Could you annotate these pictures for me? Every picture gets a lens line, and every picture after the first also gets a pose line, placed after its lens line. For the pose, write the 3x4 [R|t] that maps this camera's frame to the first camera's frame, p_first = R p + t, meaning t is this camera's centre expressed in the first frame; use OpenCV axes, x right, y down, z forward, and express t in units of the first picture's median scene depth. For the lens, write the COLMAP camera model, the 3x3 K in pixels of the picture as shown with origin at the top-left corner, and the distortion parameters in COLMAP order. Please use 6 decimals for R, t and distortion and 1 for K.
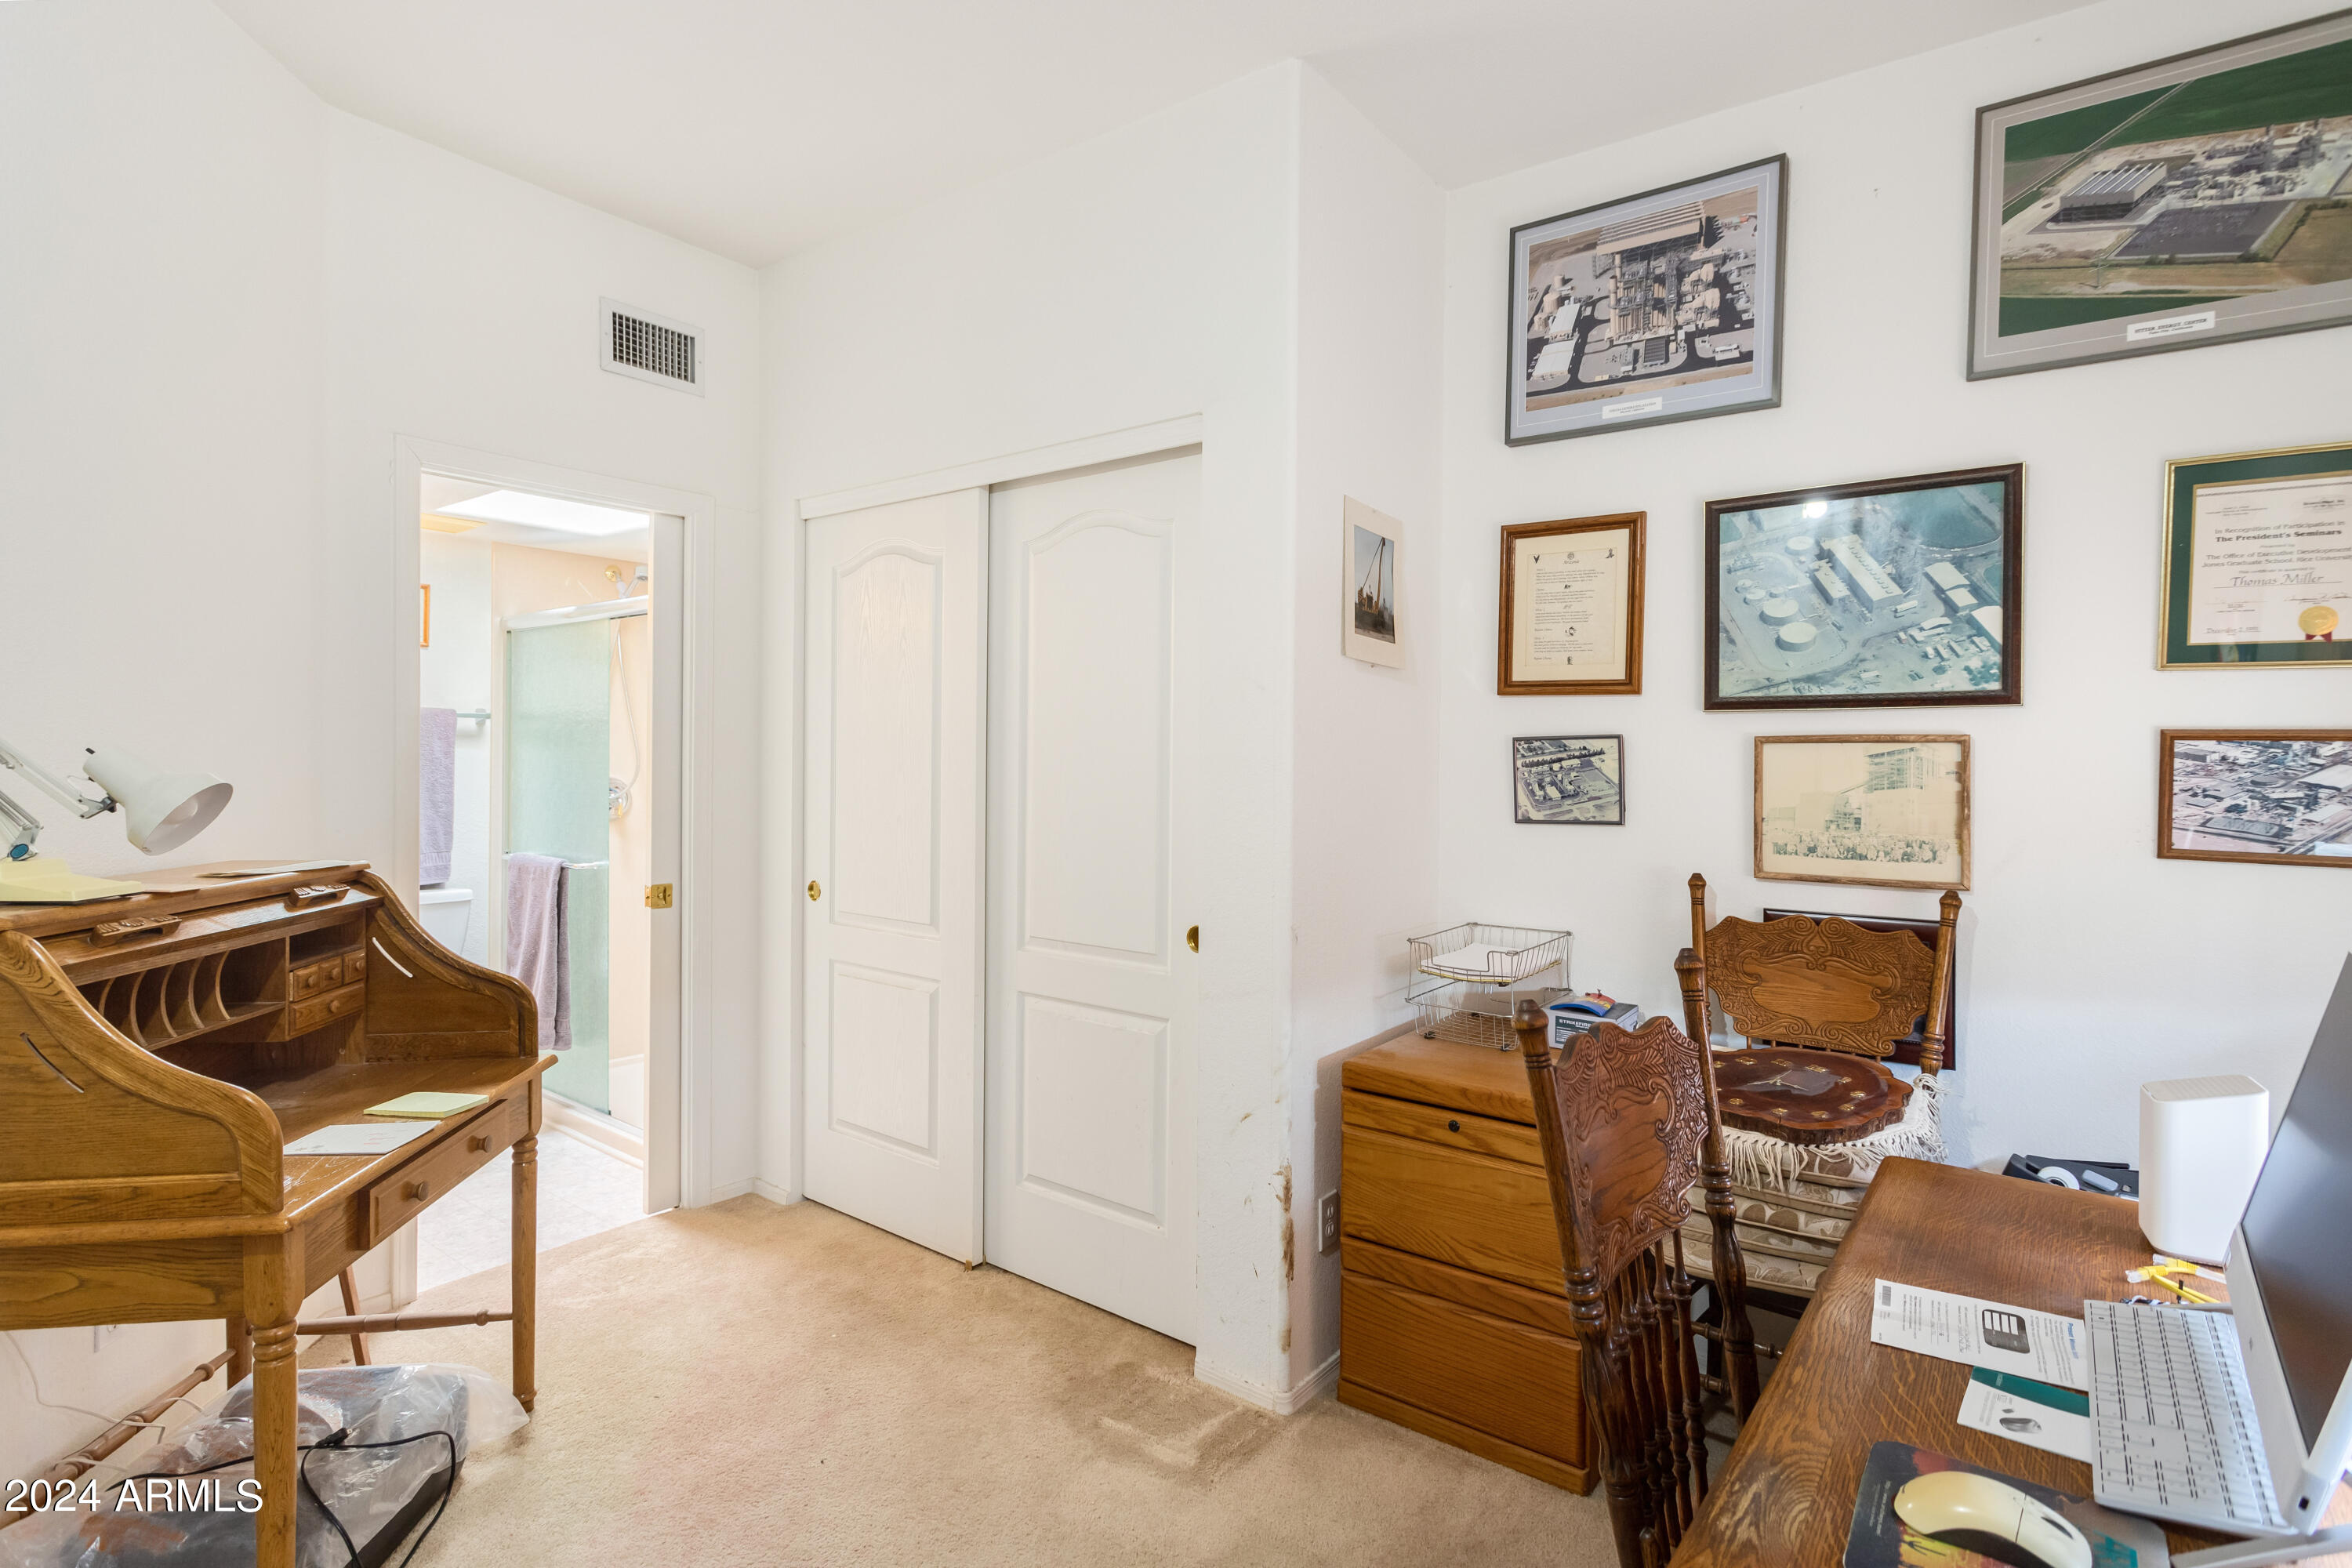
lens RADIAL K [[1132.8, 0, 1186.7], [0, 1132.8, 769.0], [0, 0, 1]] dist [0.000416, 0.002301]
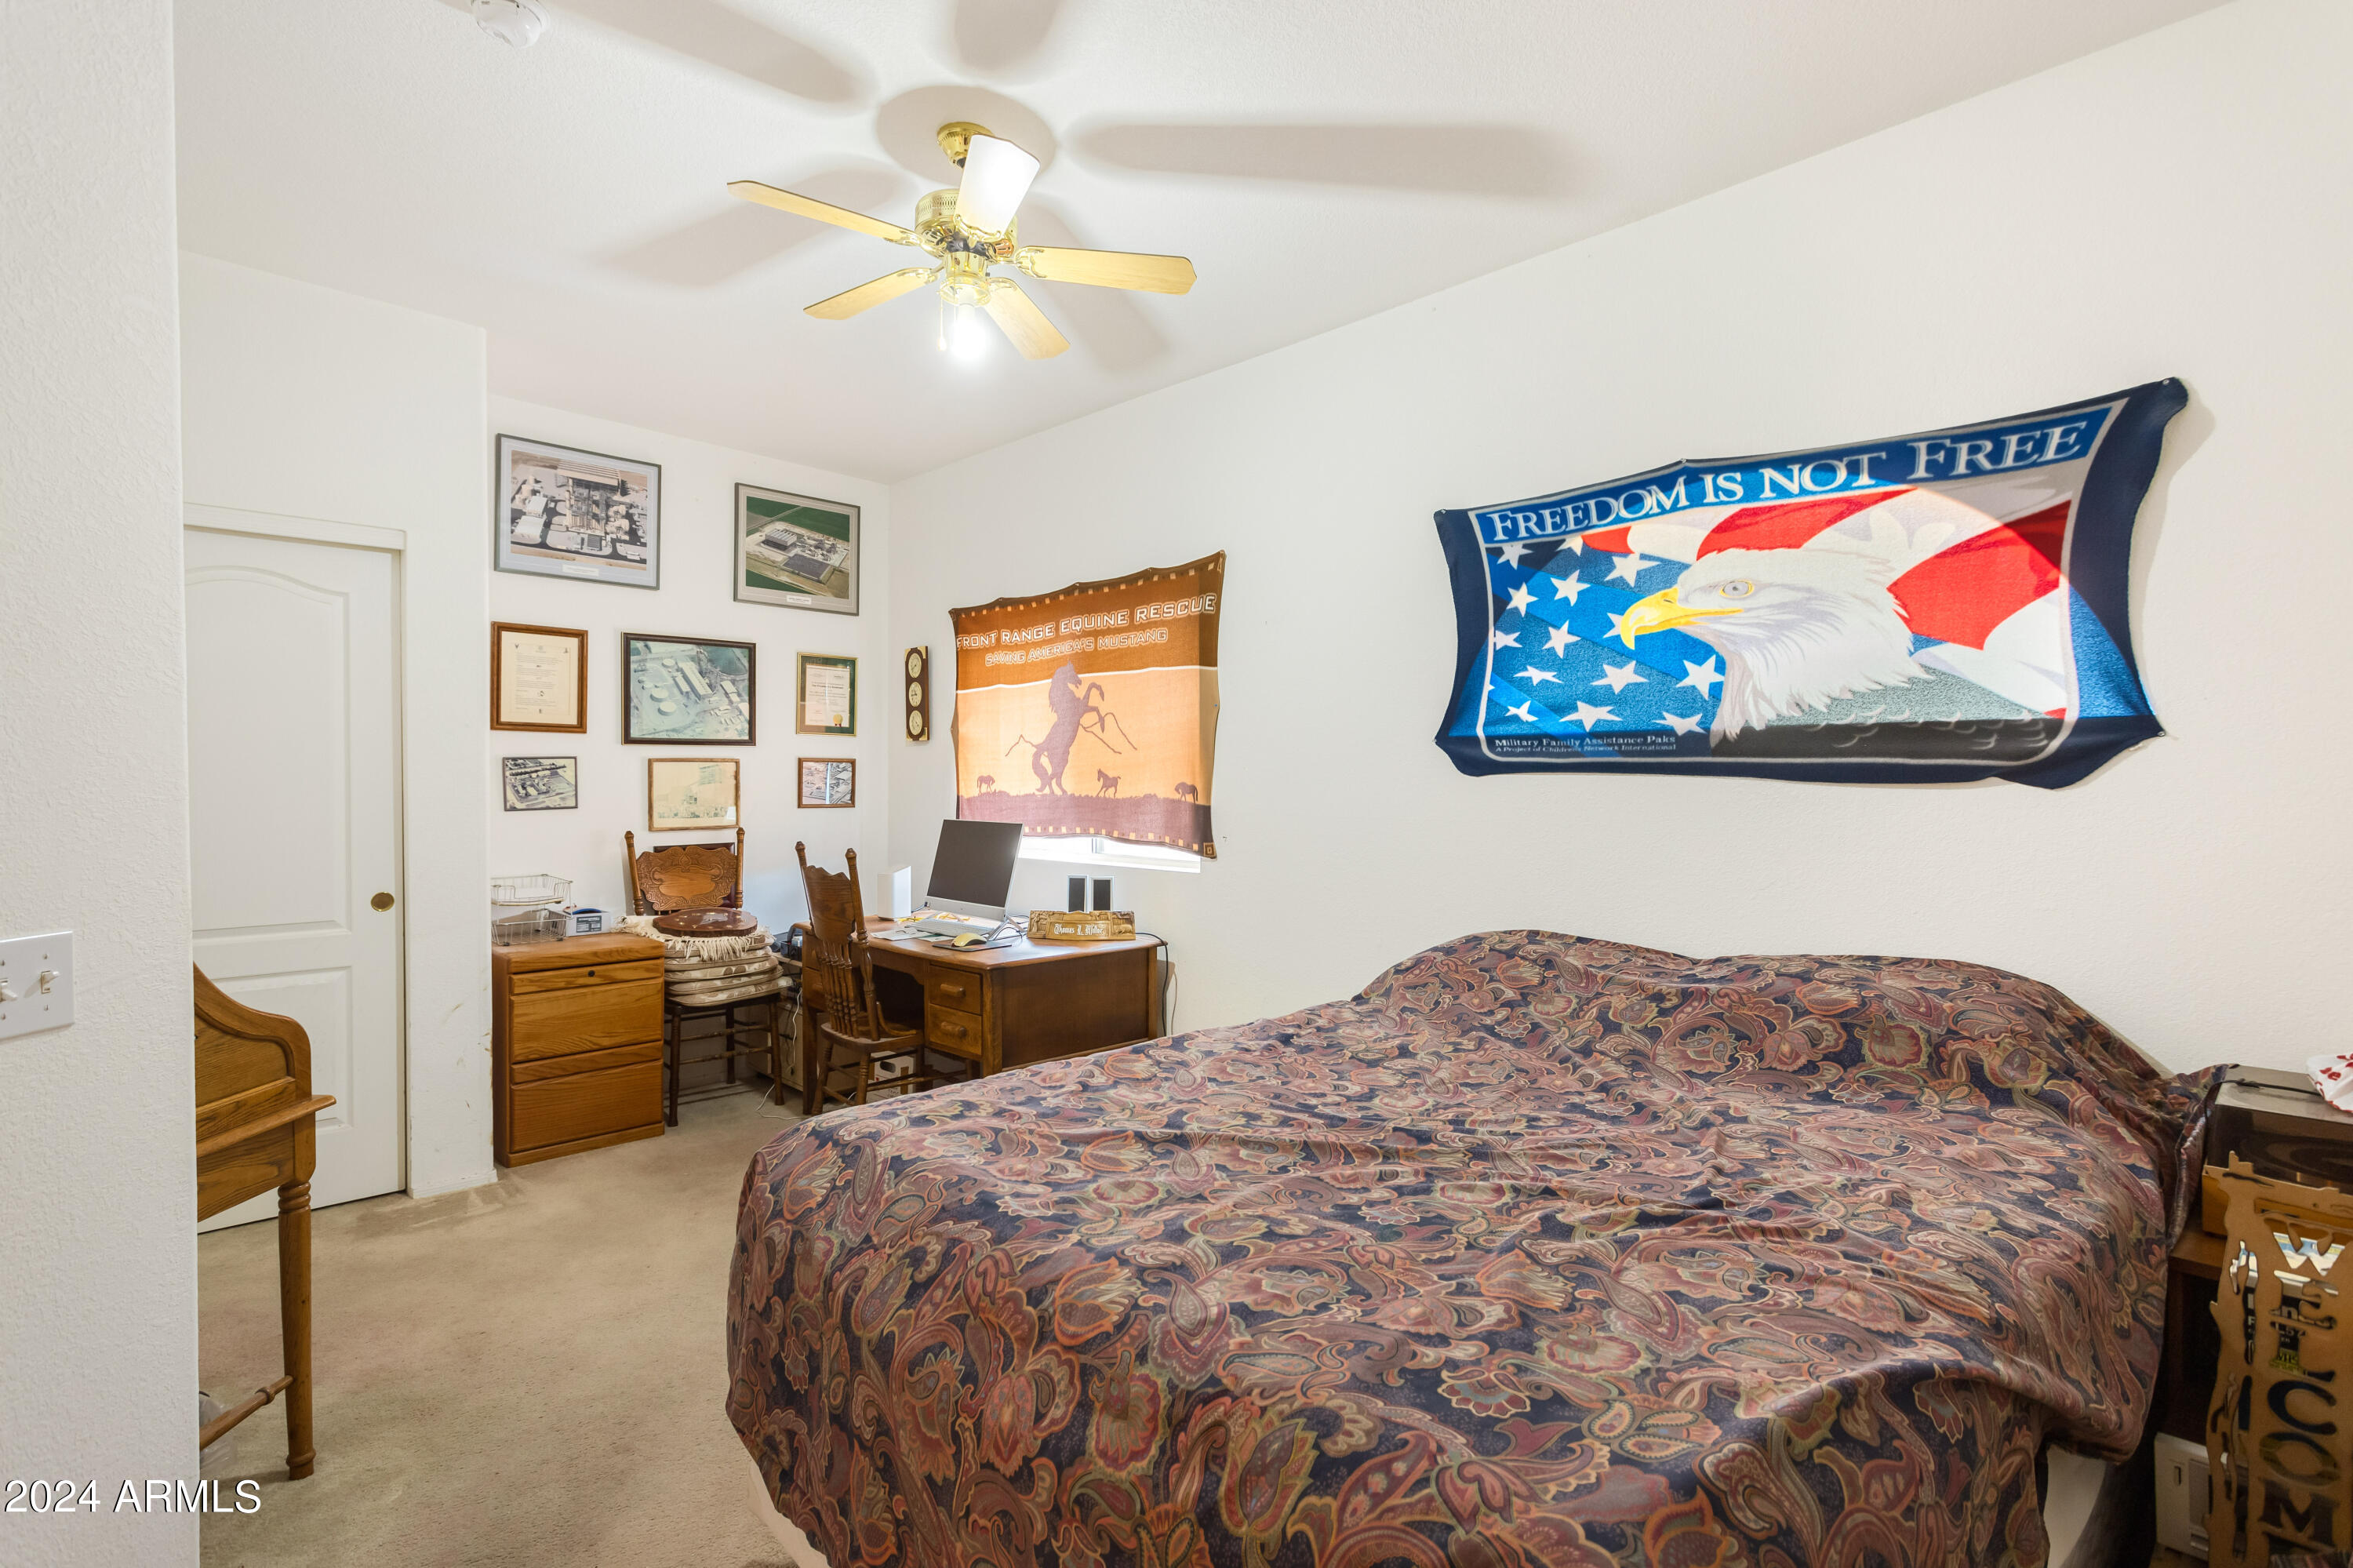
lens RADIAL K [[1133.3, 0, 1179.6], [0, 1133.3, 782.4], [0, 0, 1]] dist [0.000416, 0.002301]
pose [[0.147476, -0.018832, 0.988886, -1.266208], [0.008418, 0.999806, 0.017784, -0.014287], [-0.989030, 0.005702, 0.147606, -0.181792]]
